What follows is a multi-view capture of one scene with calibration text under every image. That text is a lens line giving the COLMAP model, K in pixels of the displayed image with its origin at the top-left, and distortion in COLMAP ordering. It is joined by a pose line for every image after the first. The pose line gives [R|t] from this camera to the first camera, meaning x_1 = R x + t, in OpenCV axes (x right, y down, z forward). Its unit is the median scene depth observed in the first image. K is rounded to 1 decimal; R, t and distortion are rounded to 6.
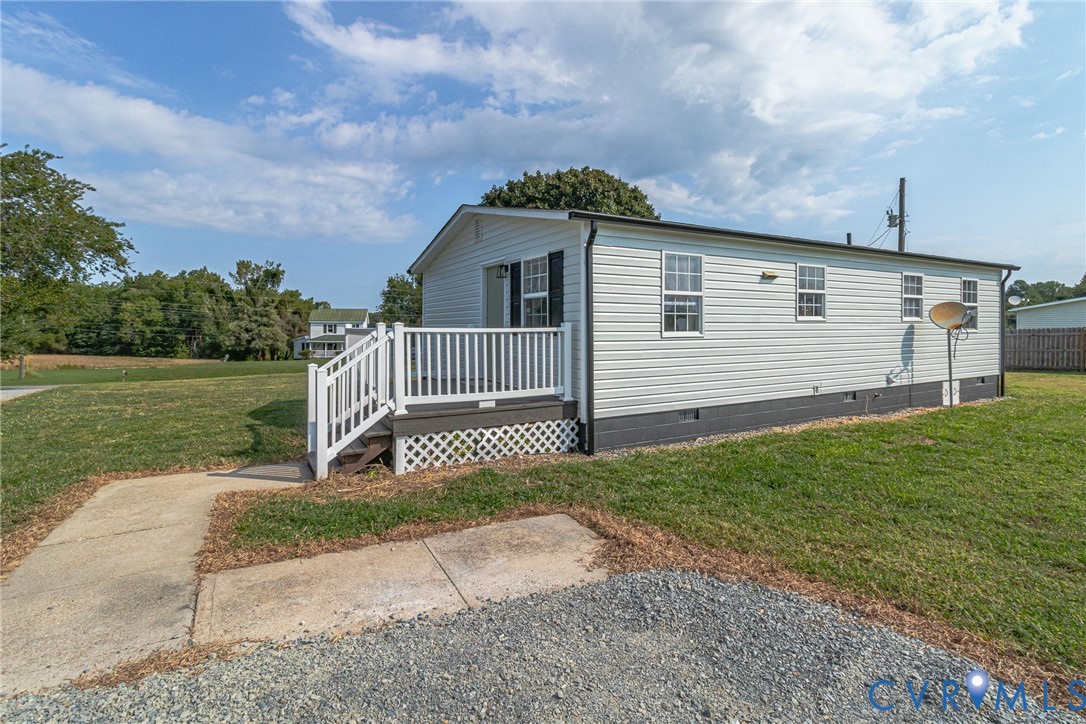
lens RADIAL K [[514.6, 0, 541.3], [0, 514.6, 335.7], [0, 0, 1]] dist [-0.001891, -0.000351]
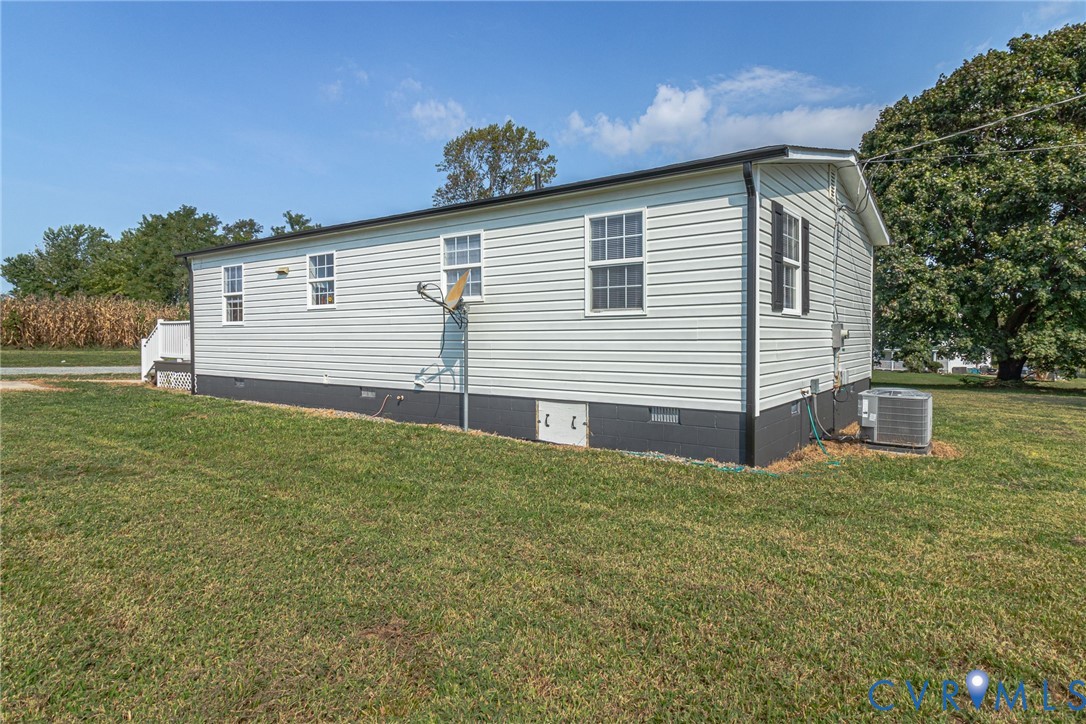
lens RADIAL K [[615.5, 0, 544.8], [0, 615.5, 337.0], [0, 0, 1]] dist [0.001364, 0.000415]
pose [[0.416124, 0.002878, -0.909303, 0.571143], [-0.014849, 0.999883, -0.003631, 0.007497], [0.909187, 0.015014, 0.416118, 0.284831]]
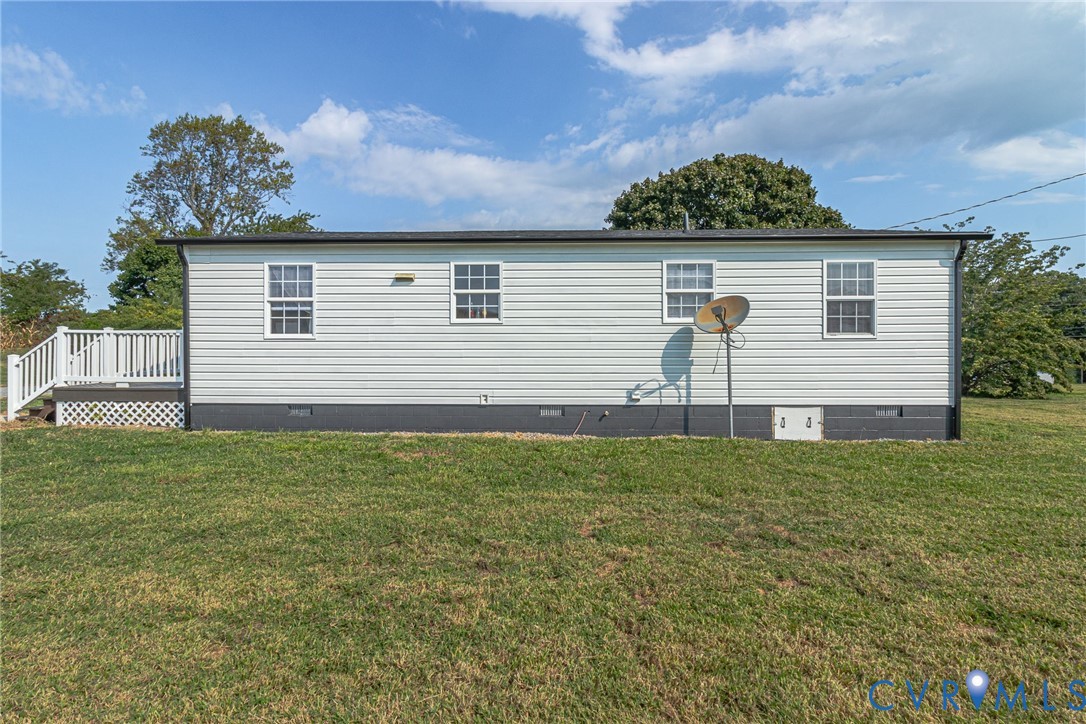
lens RADIAL K [[531.9, 0, 544.8], [0, 531.9, 341.9], [0, 0, 1]] dist [0.000748, 0.000132]
pose [[0.856020, 0.004097, -0.516927, 0.356267], [-0.011404, 0.999875, -0.010959, 0.004244], [0.516817, 0.015276, 0.855960, 0.079526]]
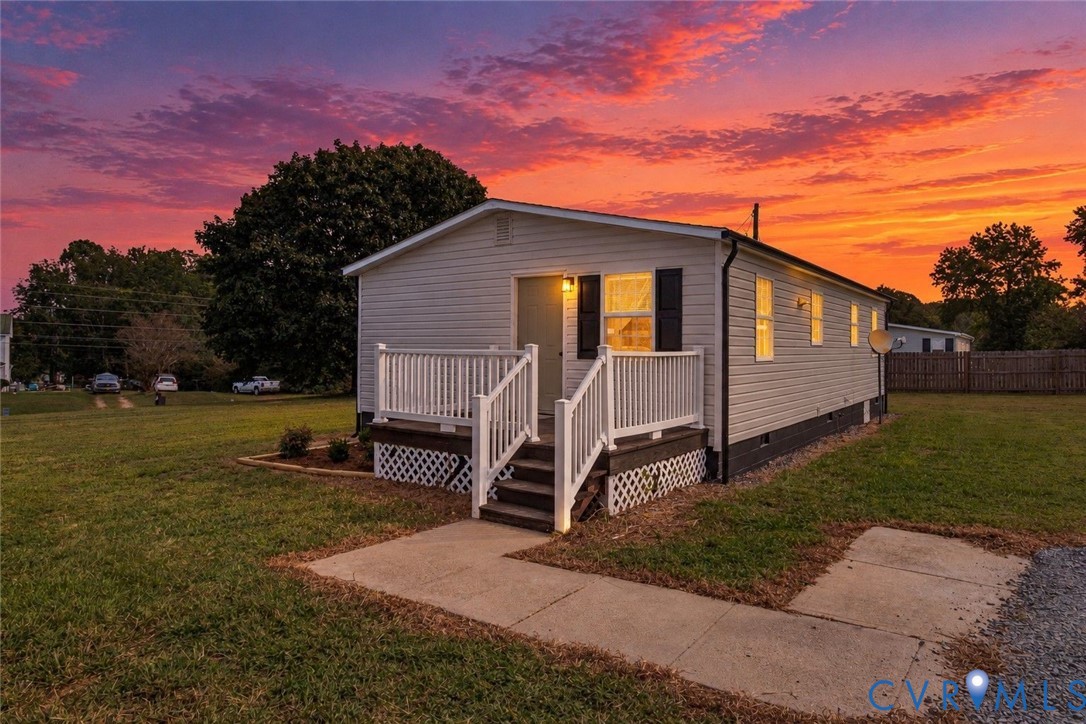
lens RADIAL K [[652.8, 0, 543.0], [0, 652.8, 362.0], [0, 0, 1]] dist [-0.002759, -0.000101]
pose [[0.907229, -0.000090, 0.420636, -0.170850], [-0.002689, 0.999978, 0.006013, -0.000543], [-0.420628, -0.006587, 0.907209, 0.008930]]
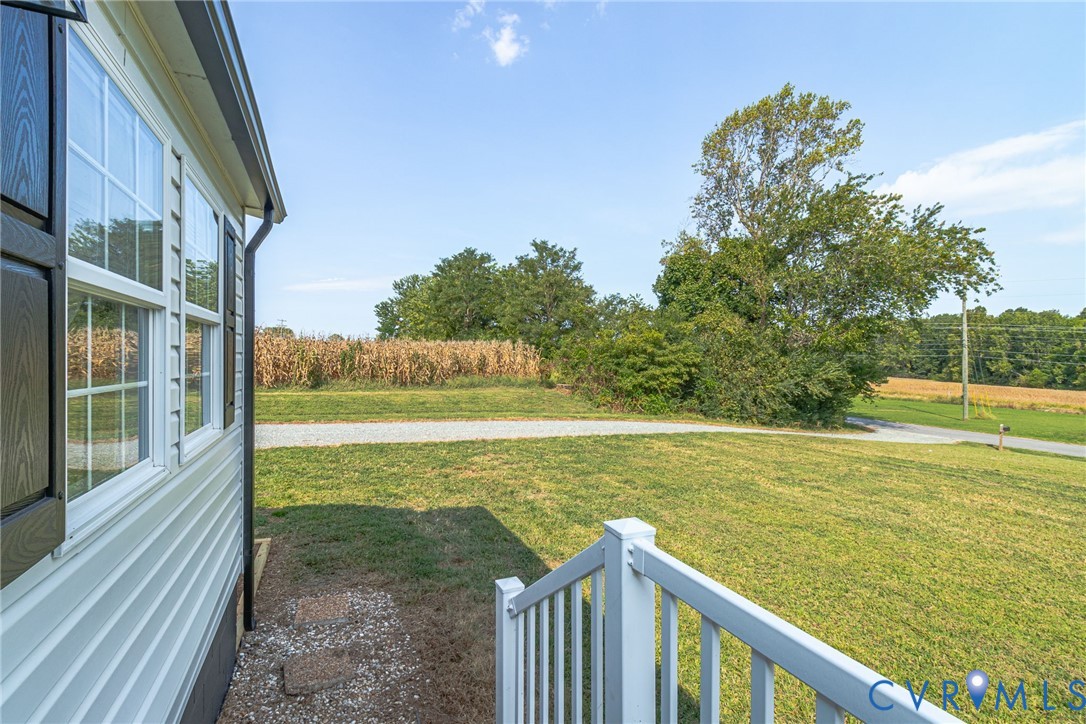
lens RADIAL K [[512.1, 0, 525.3], [0, 512.1, 361.0], [0, 0, 1]] dist [0.000314, 0.000145]
pose [[-0.125181, 0.004170, -0.992125, 0.009880], [-0.021274, 0.999750, 0.006886, -0.017280], [0.991906, 0.021969, -0.125061, 0.544554]]
